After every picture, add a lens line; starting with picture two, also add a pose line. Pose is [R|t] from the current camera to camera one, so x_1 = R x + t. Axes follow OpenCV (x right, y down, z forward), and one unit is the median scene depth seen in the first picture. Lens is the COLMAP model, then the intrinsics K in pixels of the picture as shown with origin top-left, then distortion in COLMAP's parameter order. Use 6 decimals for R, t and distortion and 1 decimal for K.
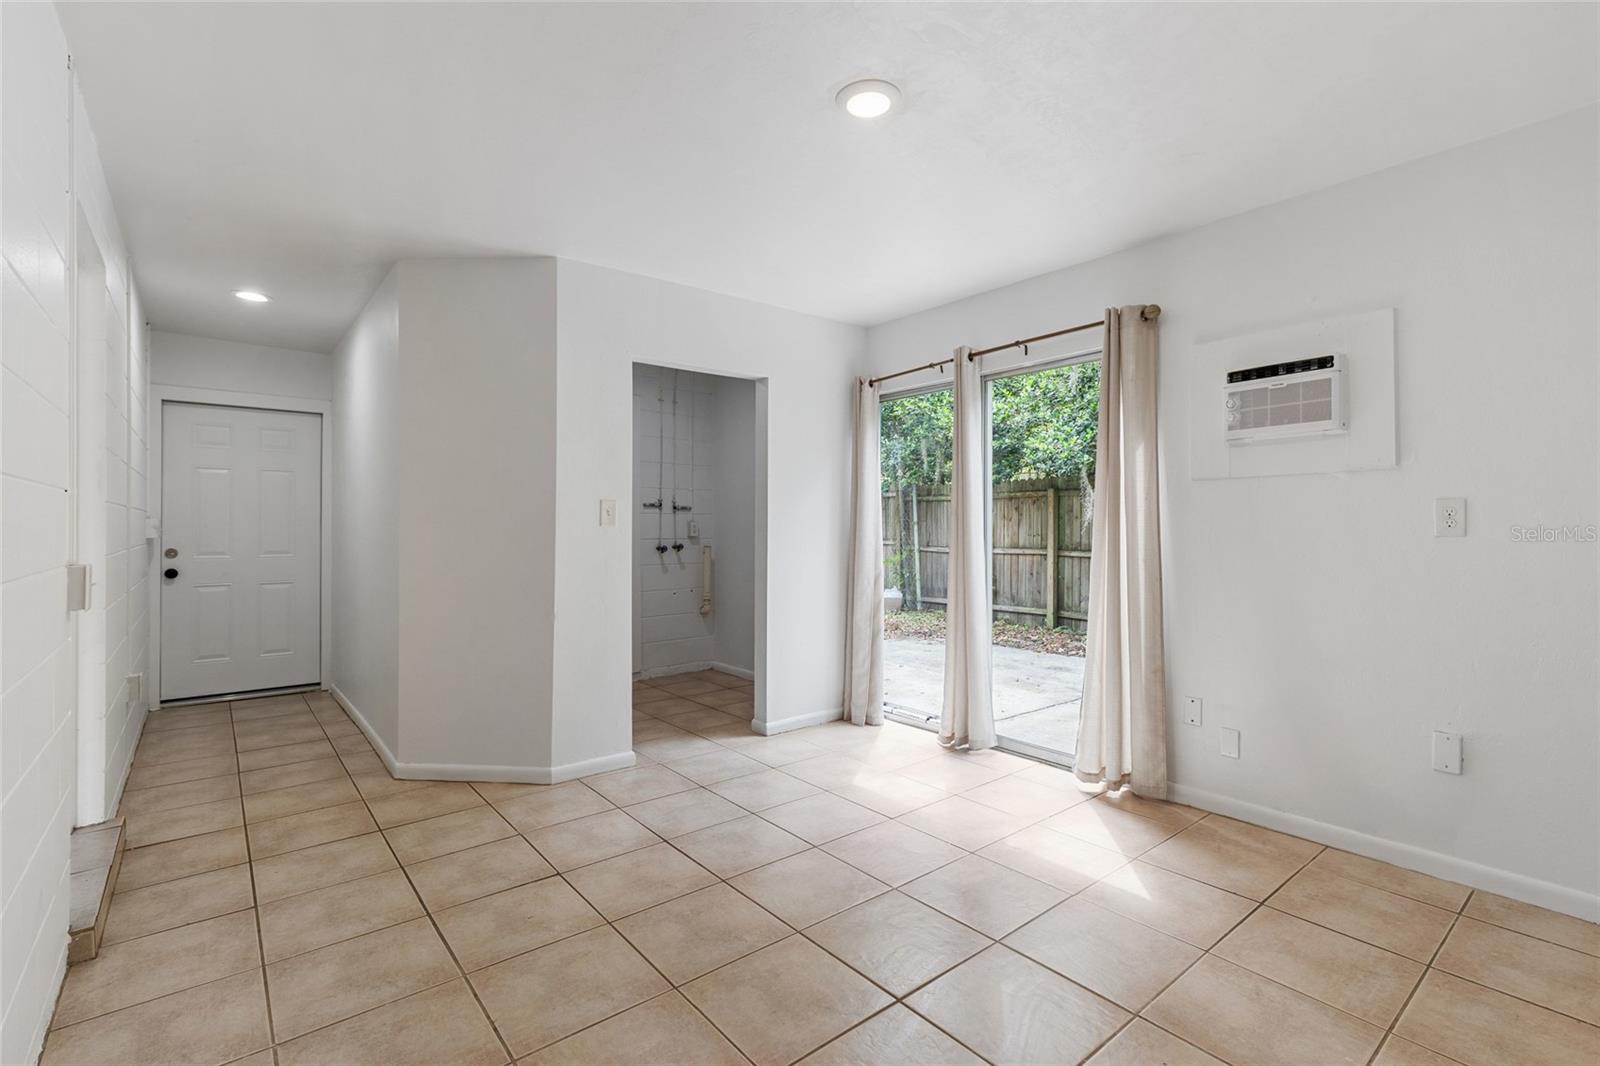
lens RADIAL K [[722.2, 0, 803.2], [0, 722.2, 520.9], [0, 0, 1]] dist [0.005908, 0.000105]
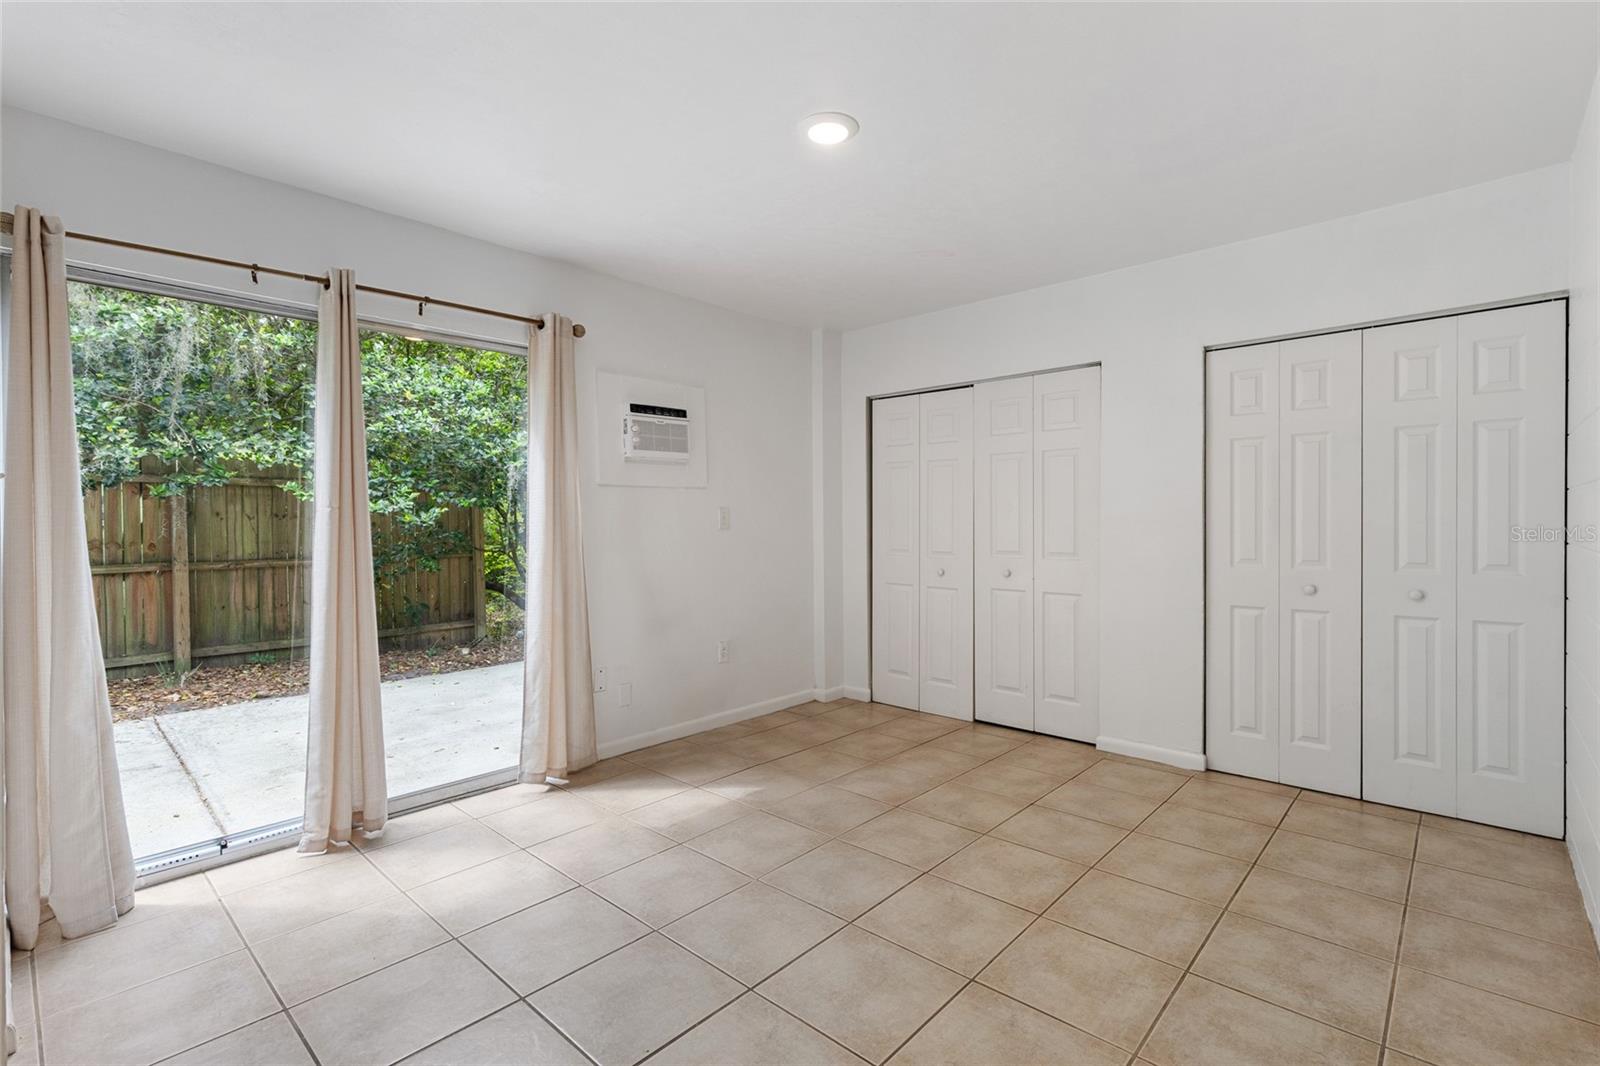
lens RADIAL K [[722.2, 0, 816.1], [0, 722.2, 534.2], [0, 0, 1]] dist [0.005908, 0.000105]
pose [[-0.152505, -0.009456, 0.988257, -0.756582], [0.003661, 0.999942, 0.010133, 0.013876], [-0.988296, 0.005164, -0.152461, 0.915477]]
